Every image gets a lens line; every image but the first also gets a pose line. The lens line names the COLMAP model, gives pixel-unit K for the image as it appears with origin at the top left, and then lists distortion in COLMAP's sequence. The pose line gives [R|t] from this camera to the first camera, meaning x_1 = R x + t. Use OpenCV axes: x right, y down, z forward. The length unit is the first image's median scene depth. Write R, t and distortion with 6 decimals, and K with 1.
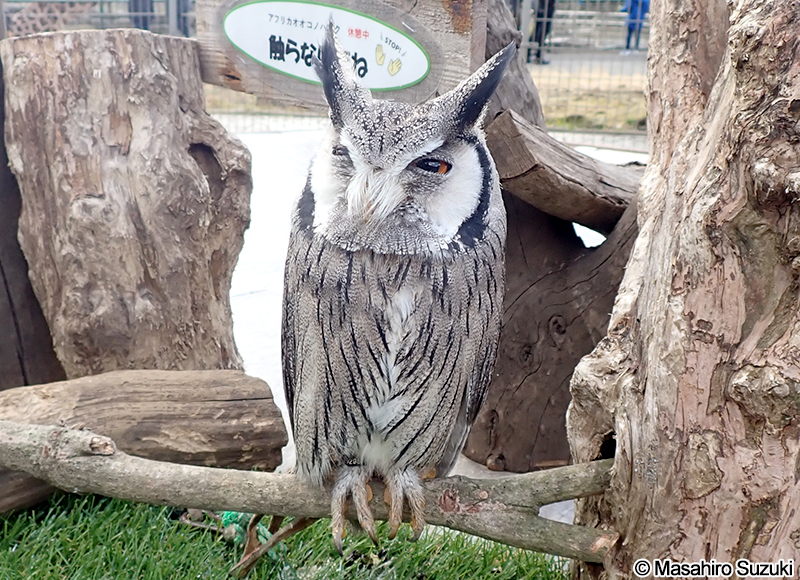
lens RADIAL K [[625.8, 0, 398.2], [0, 625.8, 283.0], [0, 0, 1]] dist [0.022755, -0.006299]
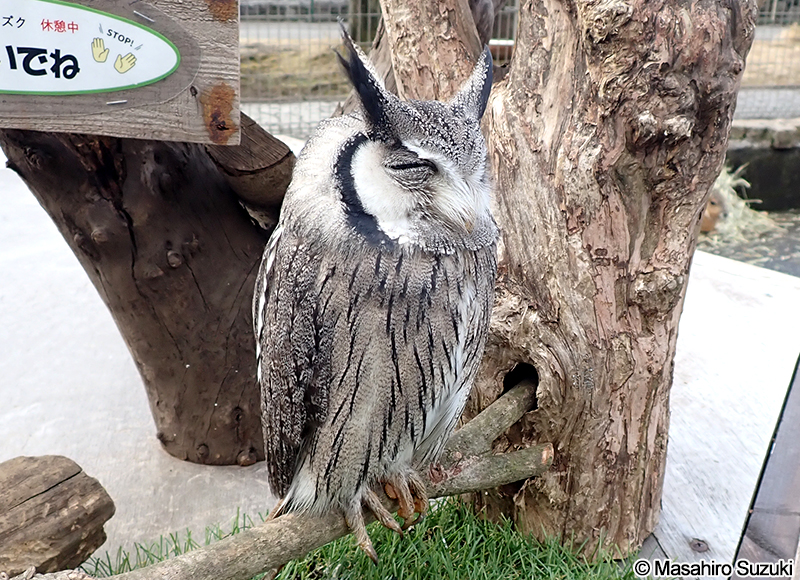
lens RADIAL K [[625.8, 0, 397.9], [0, 625.8, 296.4], [0, 0, 1]] dist [0.022755, -0.006299]
pose [[0.838691, -0.261775, 0.477568, -0.472293], [0.239452, 0.964843, 0.108351, -0.080985], [-0.489142, 0.023482, 0.871888, 0.124787]]
